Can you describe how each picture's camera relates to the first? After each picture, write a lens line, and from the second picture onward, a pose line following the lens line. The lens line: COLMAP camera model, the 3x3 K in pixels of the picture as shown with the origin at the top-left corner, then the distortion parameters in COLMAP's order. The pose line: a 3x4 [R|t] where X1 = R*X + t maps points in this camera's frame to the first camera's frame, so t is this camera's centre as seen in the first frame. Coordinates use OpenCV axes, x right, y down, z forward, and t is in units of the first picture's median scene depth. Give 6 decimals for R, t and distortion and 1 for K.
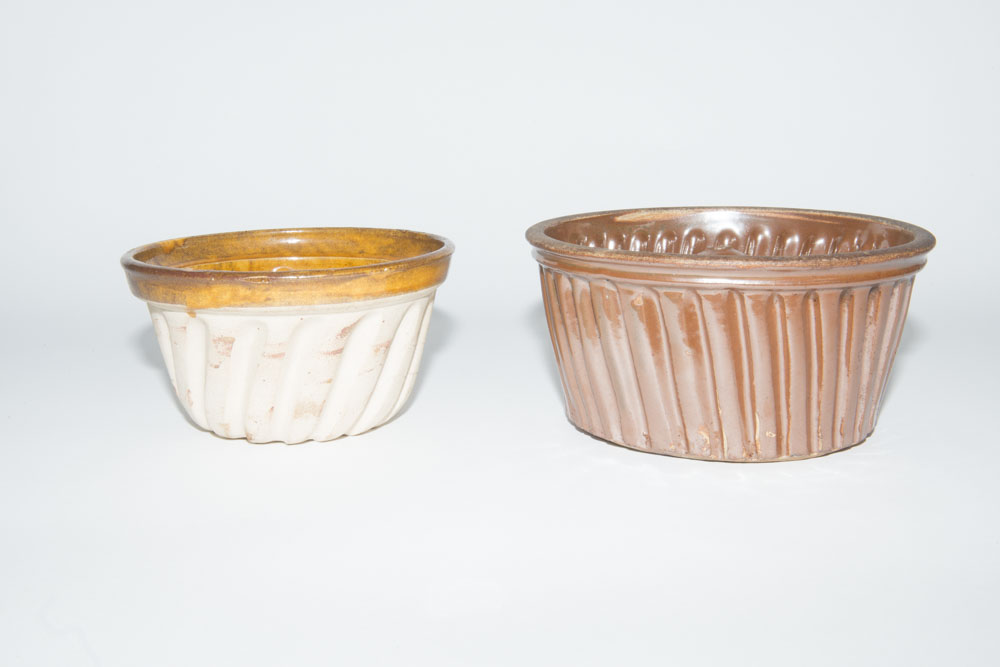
lens RADIAL K [[1320.1, 0, 507.0], [0, 1320.1, 334.4], [0, 0, 1]] dist [0.098577, 0.000000]
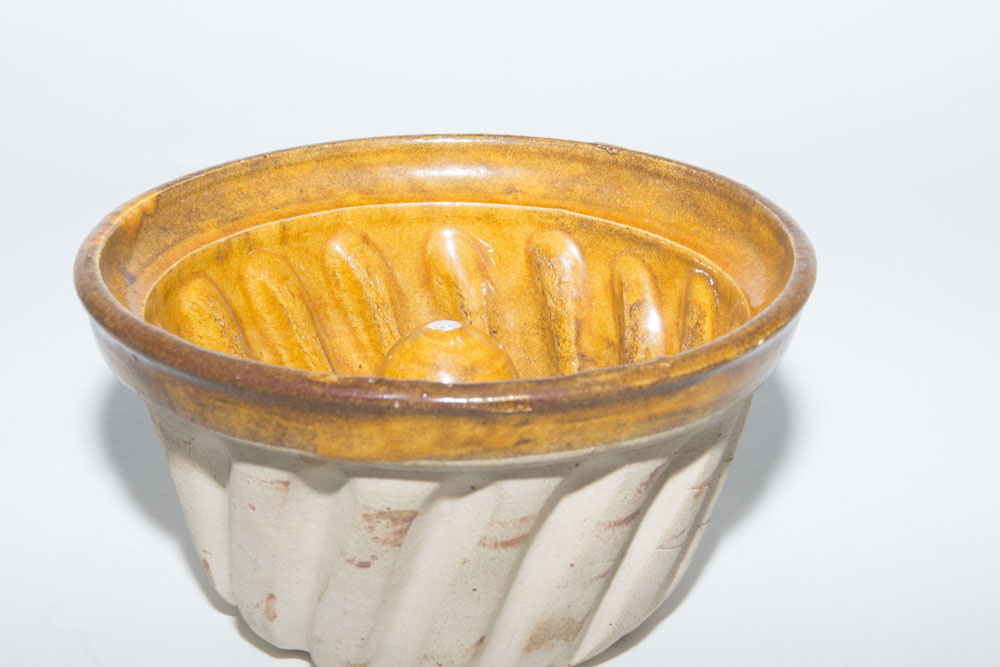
lens RADIAL K [[1931.8, 0, 500.3], [0, 1931.8, 333.8], [0, 0, 1]] dist [0.080836, 0.000000]
pose [[0.982681, -0.053960, 0.177277, -0.280636], [0.018199, 0.980143, 0.197457, -0.174291], [-0.184411, -0.190811, 0.964149, 0.384186]]
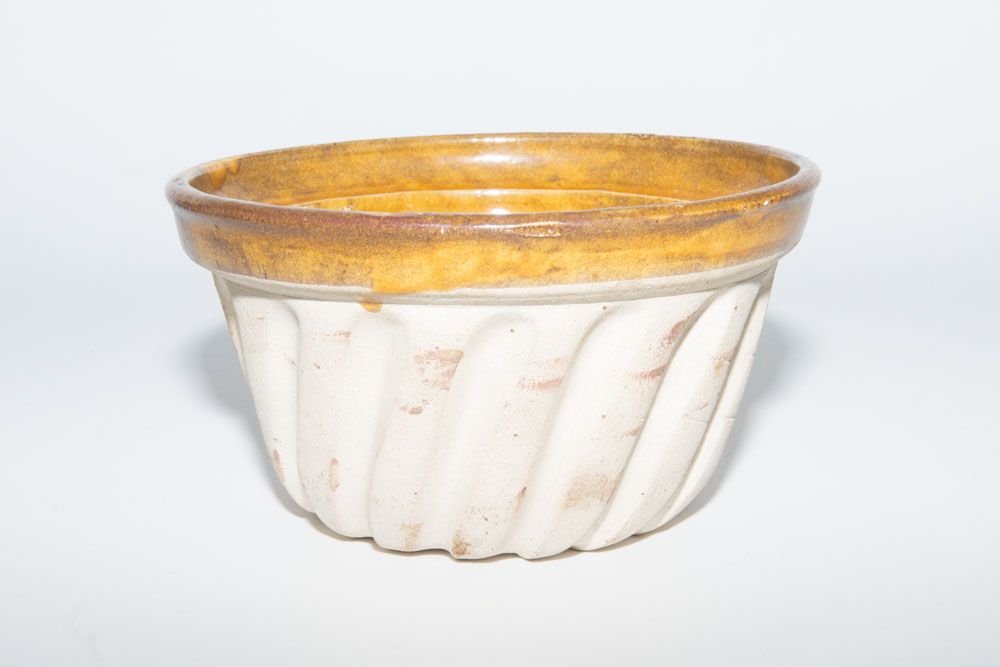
lens RADIAL K [[1931.8, 0, 496.8], [0, 1931.8, 333.2], [0, 0, 1]] dist [0.080836, 0.000000]
pose [[0.989510, -0.032705, 0.140710, -0.285532], [0.032029, 0.999462, 0.007067, -0.008318], [-0.140866, -0.002486, 0.990026, 0.285689]]
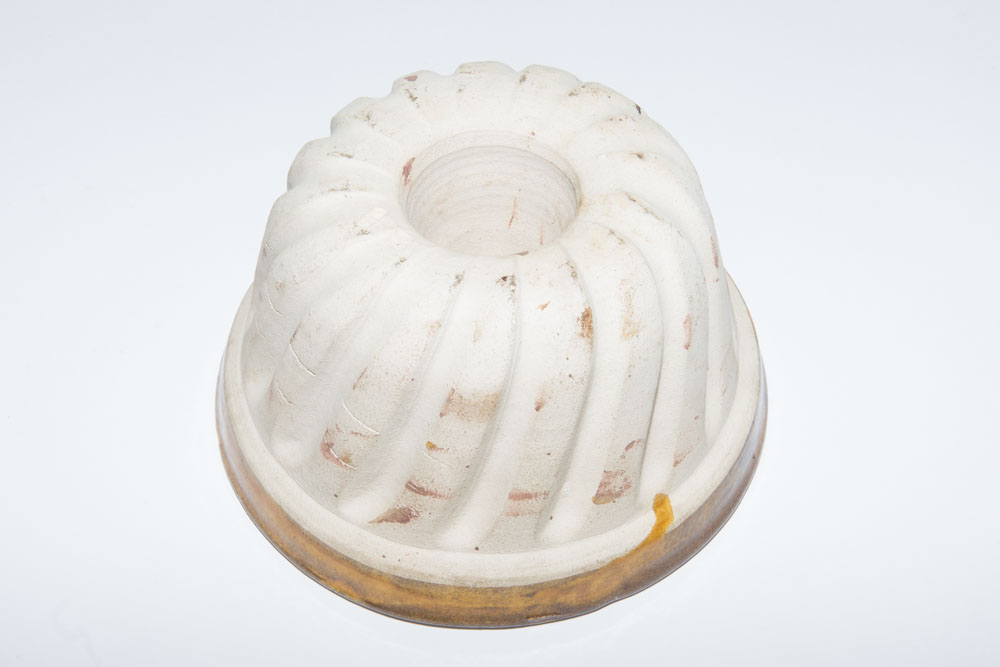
lens RADIAL K [[1770.2, 0, 499.5], [0, 1770.2, 334.5], [0, 0, 1]] dist [0.064255, 0.000000]
pose [[-0.988174, 0.106597, -0.110223, -0.086051], [0.046424, -0.477113, -0.877615, 0.692244], [-0.146140, -0.872353, 0.466522, 0.692220]]
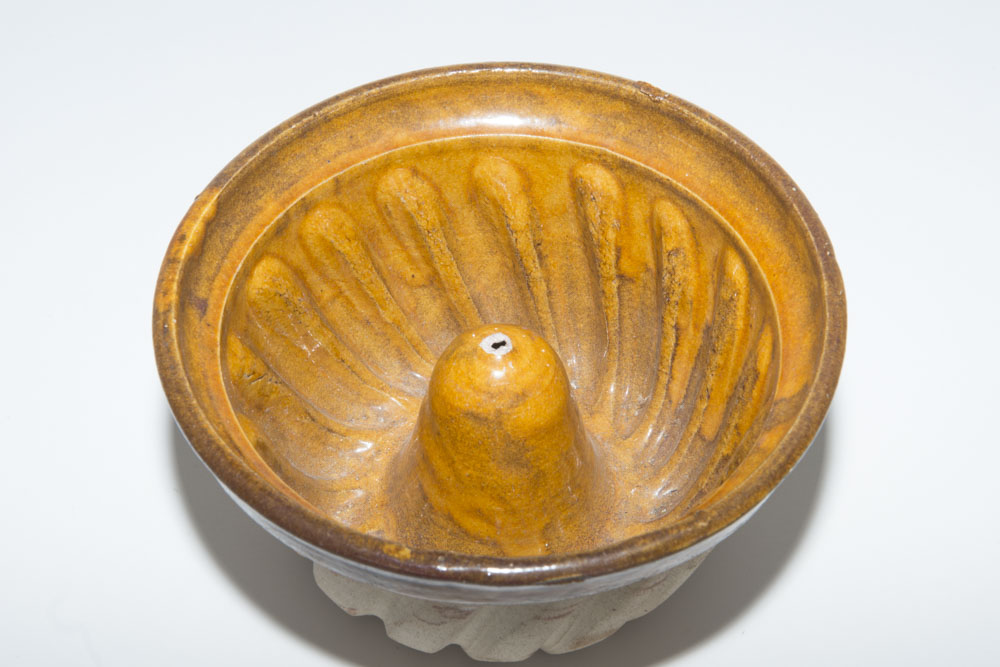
lens RADIAL K [[1881.8, 0, 499.6], [0, 1881.8, 333.1], [0, 0, 1]] dist [0.184516, 0.000000]
pose [[0.982749, -0.135349, 0.126035, -0.267093], [0.030335, 0.790218, 0.612075, -0.498217], [-0.182439, -0.597693, 0.780692, 0.493105]]
